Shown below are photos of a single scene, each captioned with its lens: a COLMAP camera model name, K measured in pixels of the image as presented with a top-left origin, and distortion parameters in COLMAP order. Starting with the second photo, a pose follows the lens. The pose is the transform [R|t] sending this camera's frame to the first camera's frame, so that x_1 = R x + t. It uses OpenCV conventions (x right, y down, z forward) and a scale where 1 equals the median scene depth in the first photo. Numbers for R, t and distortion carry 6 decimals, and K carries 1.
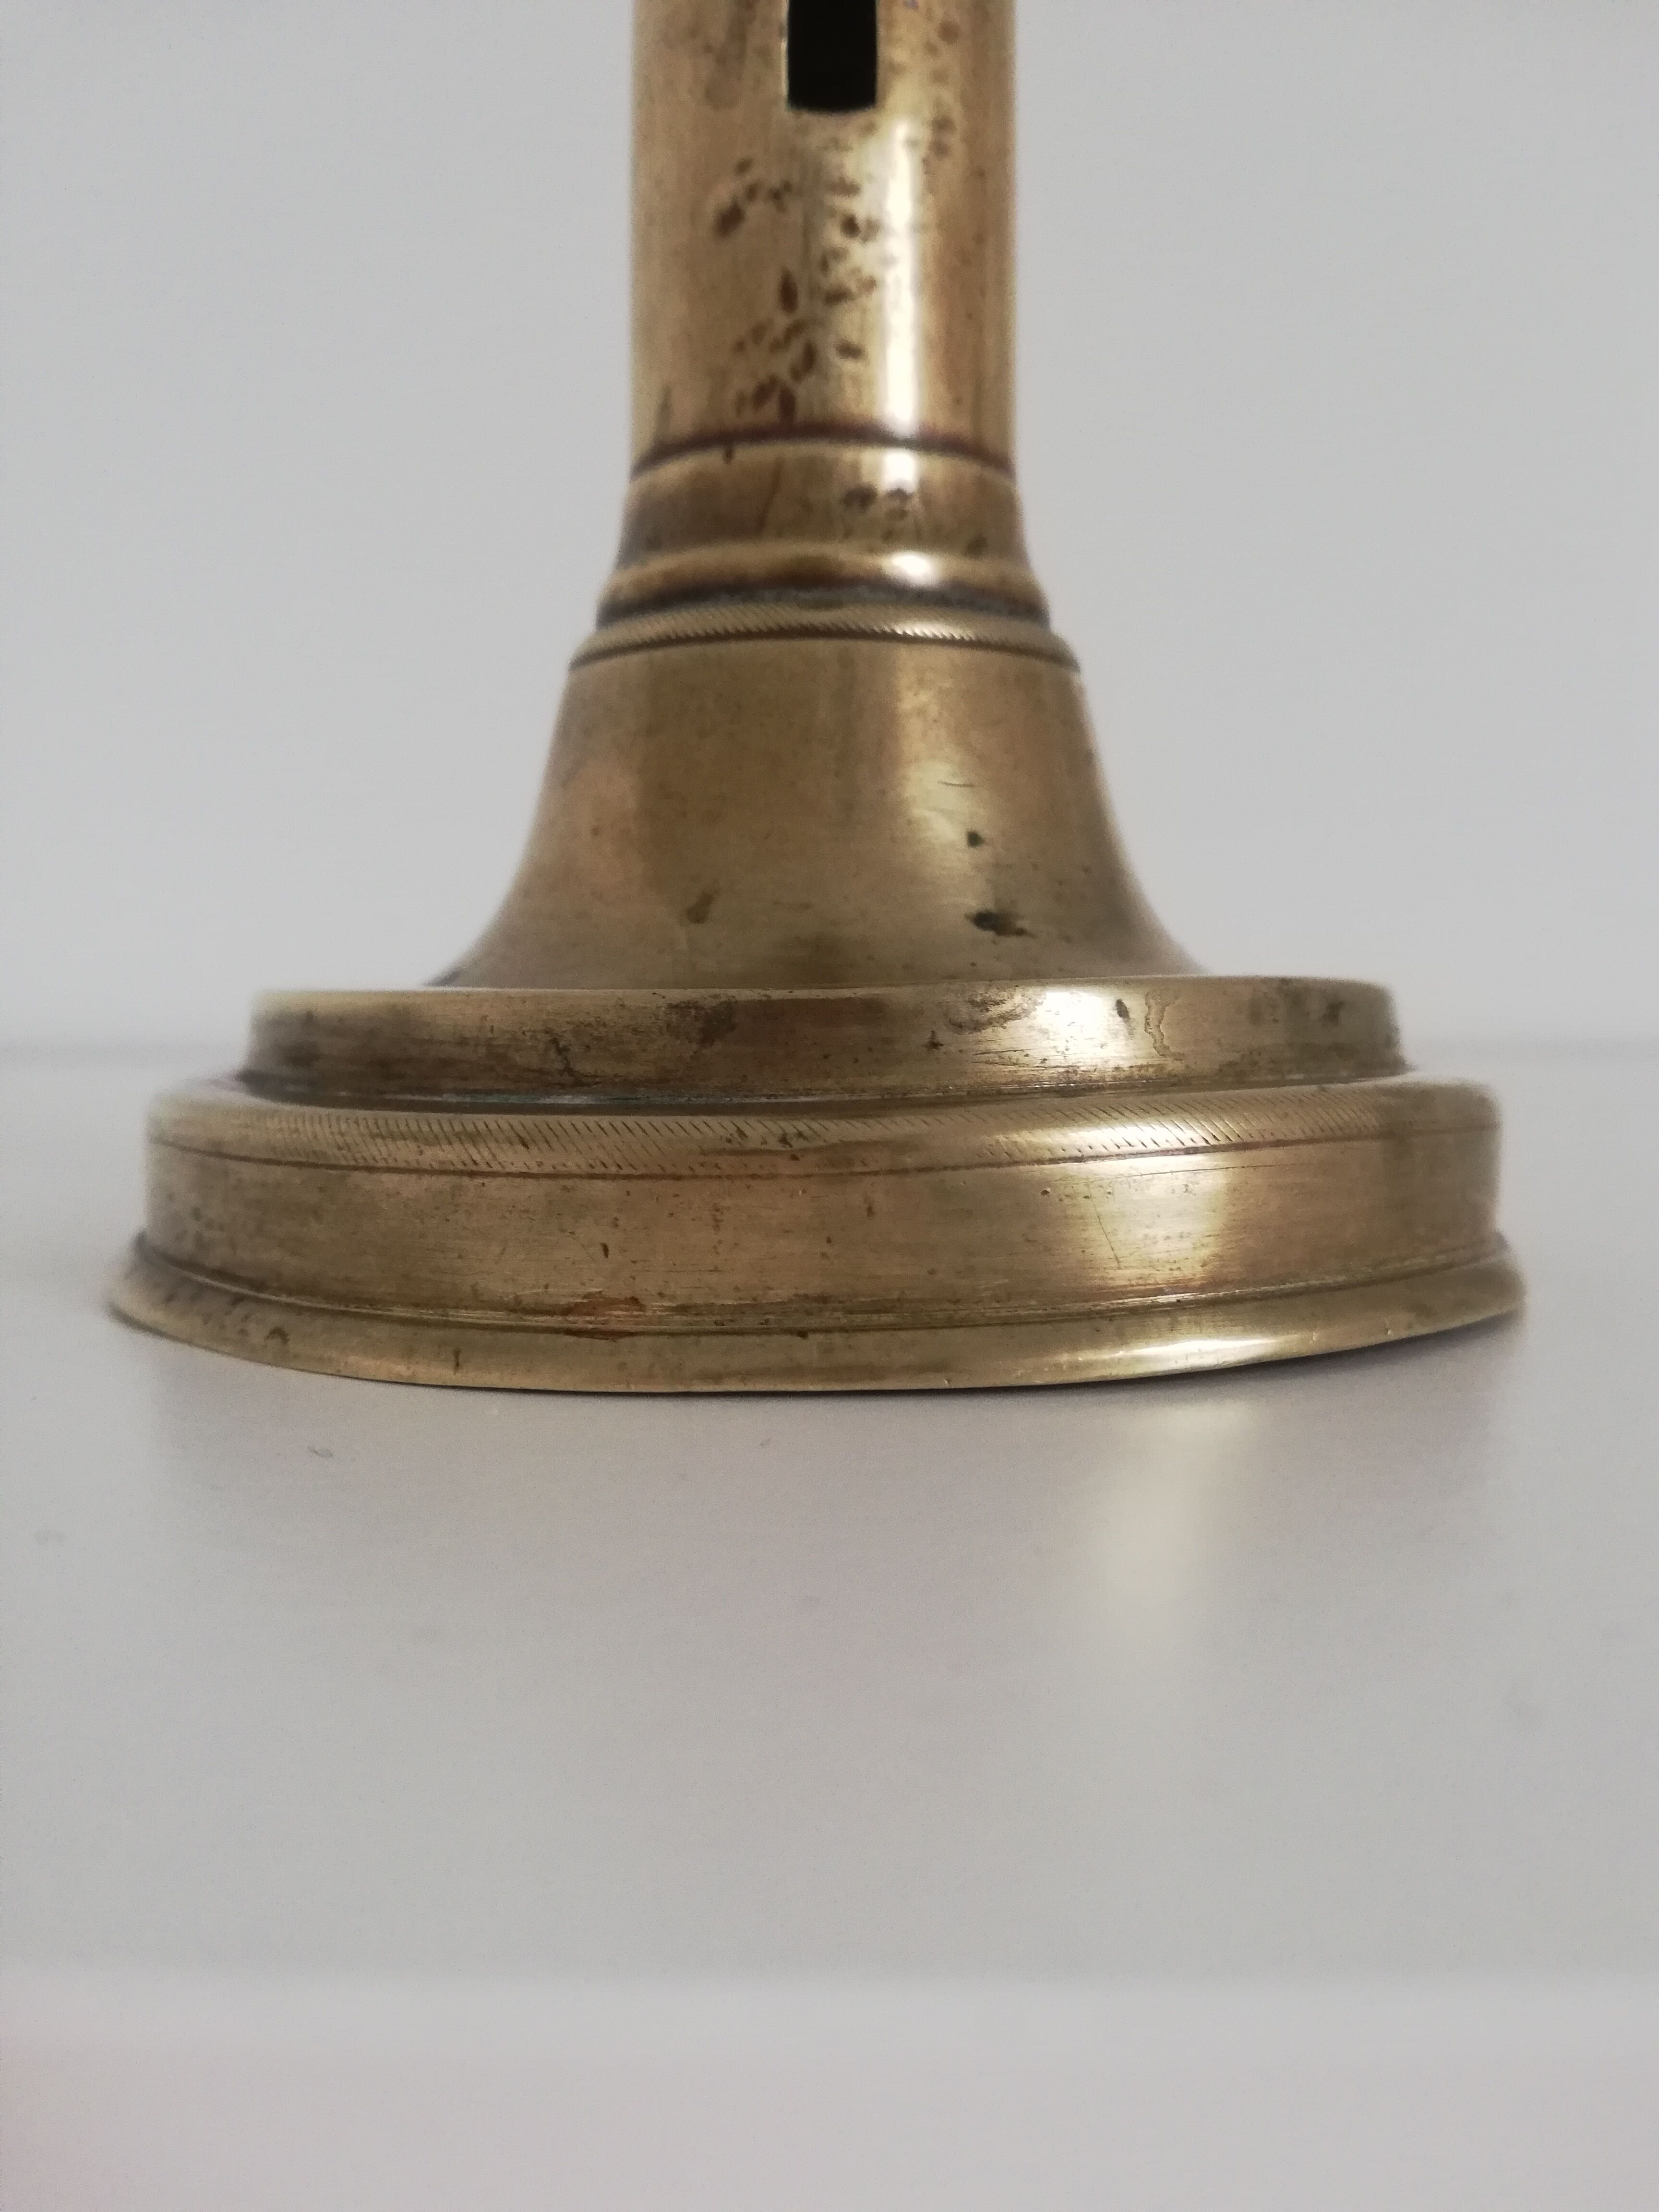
lens RADIAL K [[1739.4, 0, 829.5], [0, 1739.4, 1106.0], [0, 0, 1]] dist [0.156884, -0.394564]
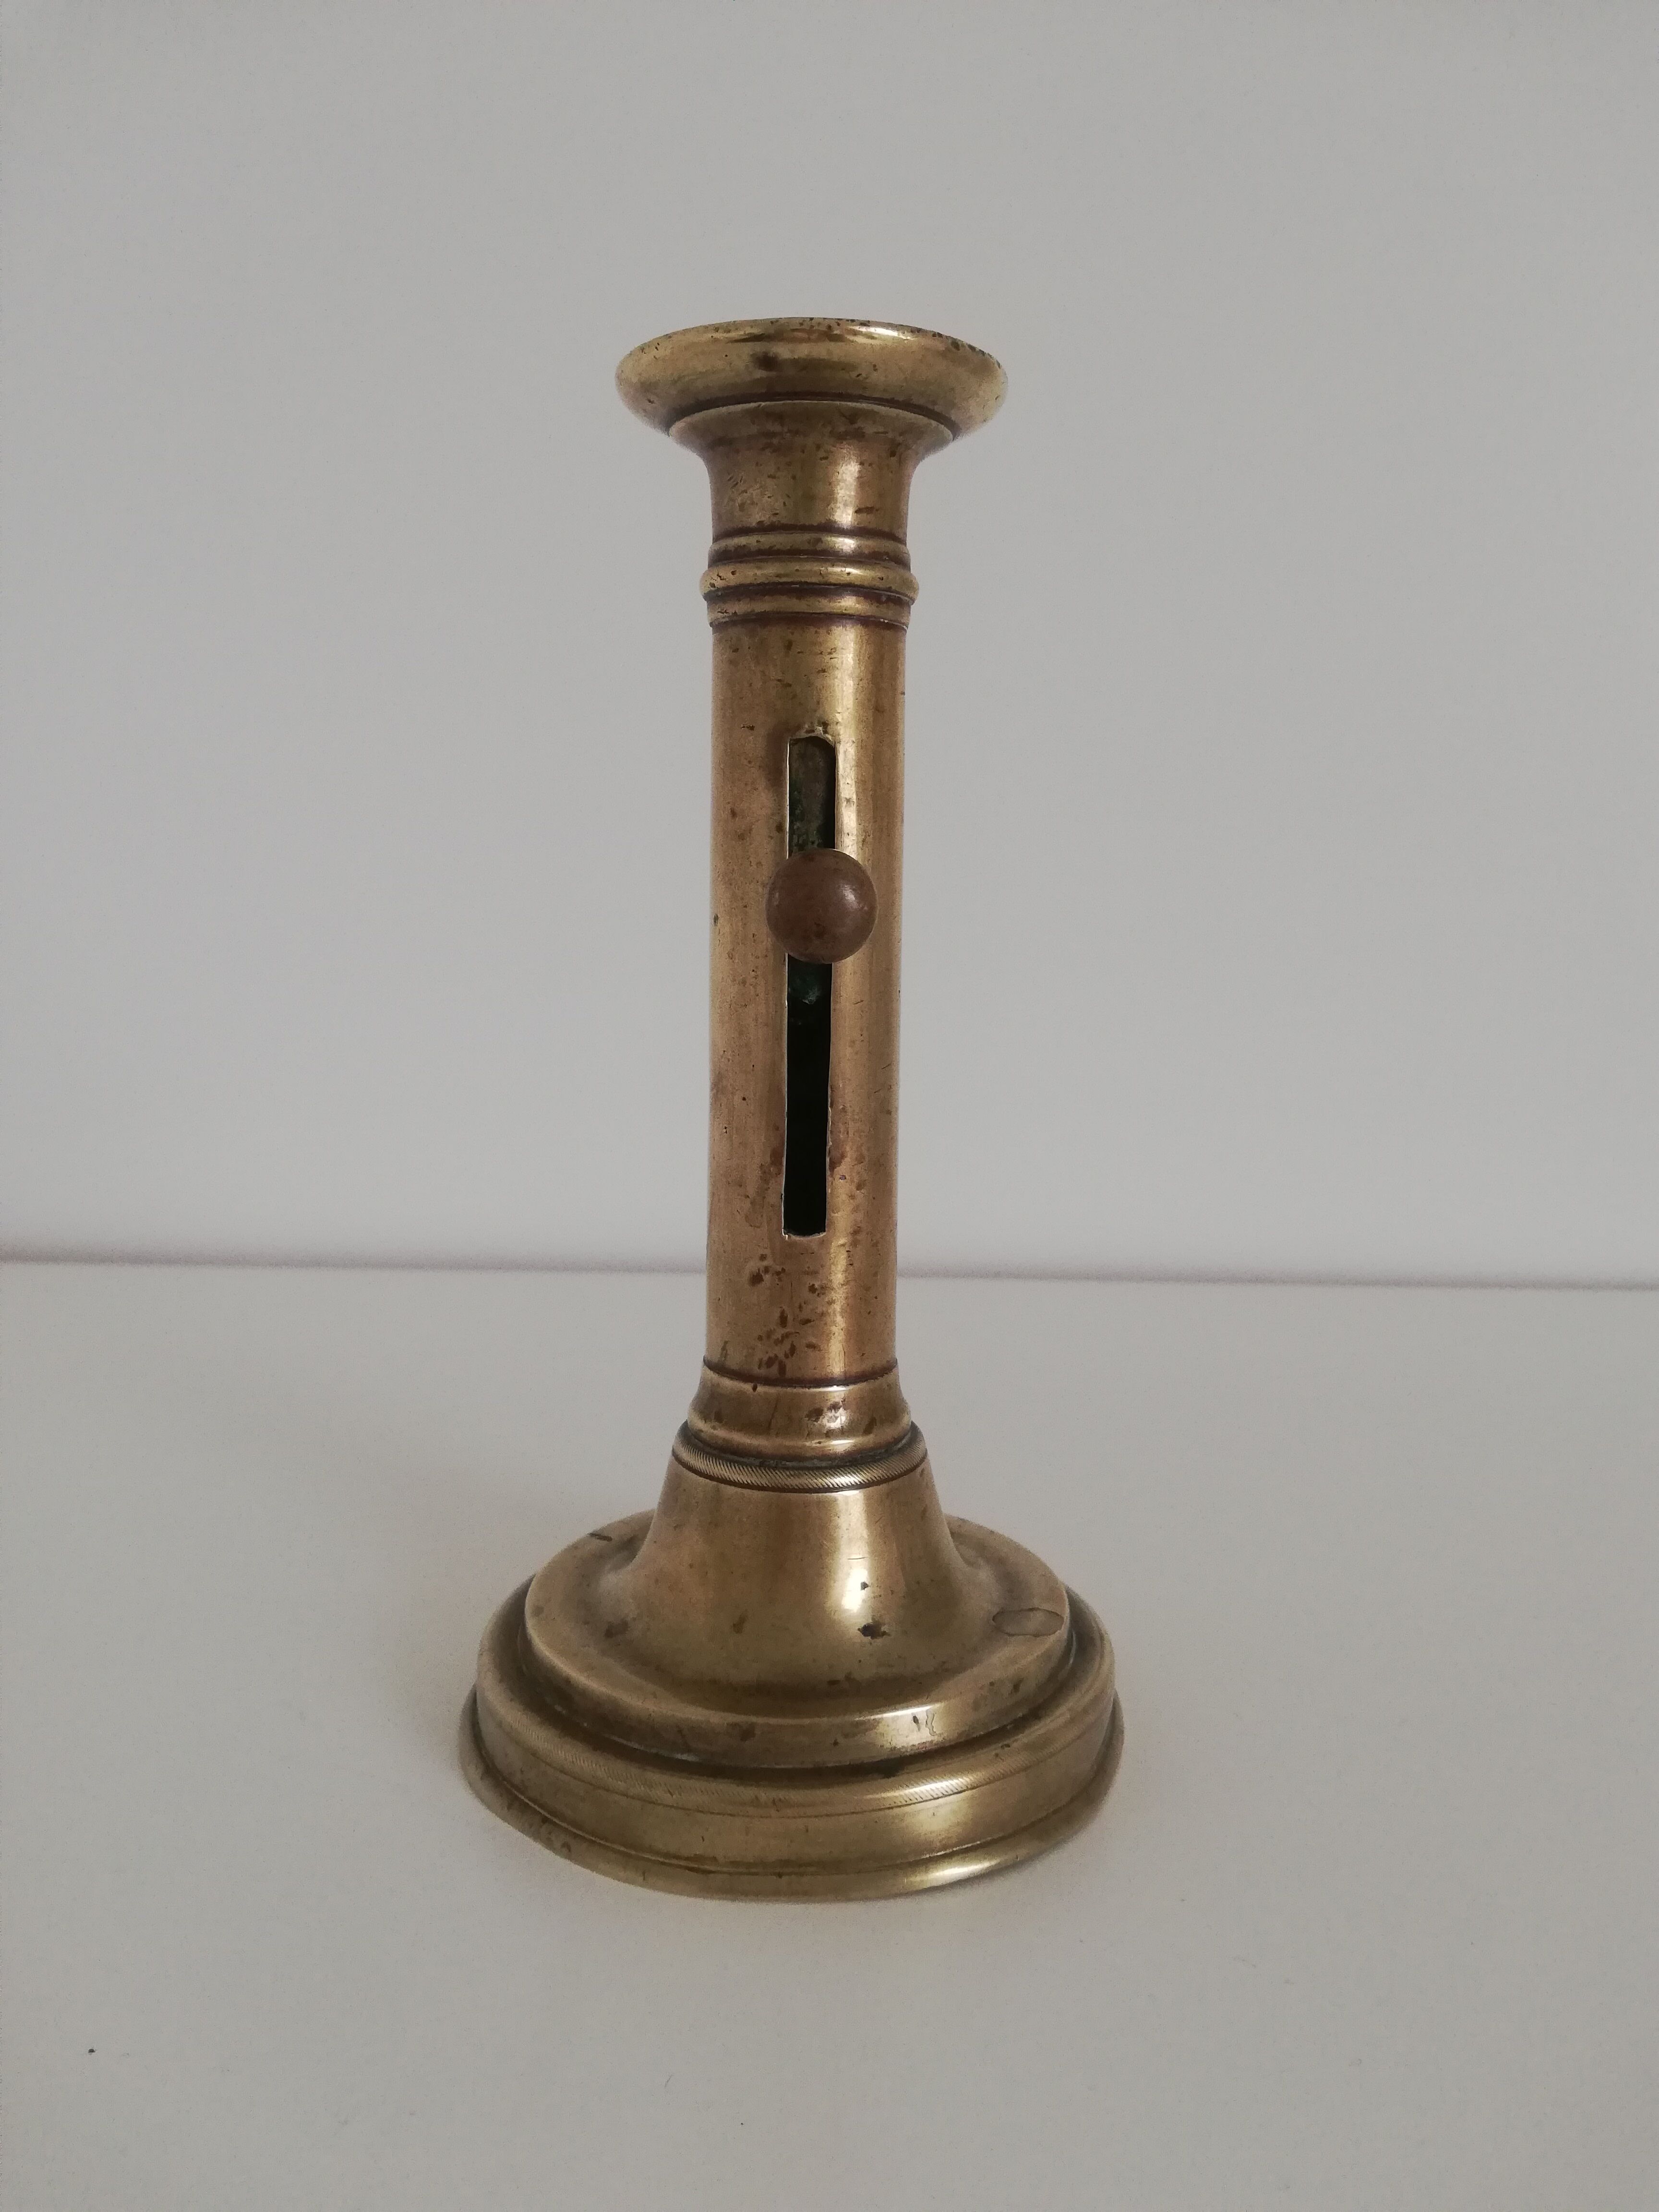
lens RADIAL K [[1661.5, 0, 829.5], [0, 1661.5, 1106.0], [0, 0, 1]] dist [0.000686, -0.000078]
pose [[0.999896, 0.014433, -0.000243, 0.030105], [-0.014405, 0.998749, 0.047894, -0.825833], [0.000934, -0.047886, 0.998852, -1.022198]]
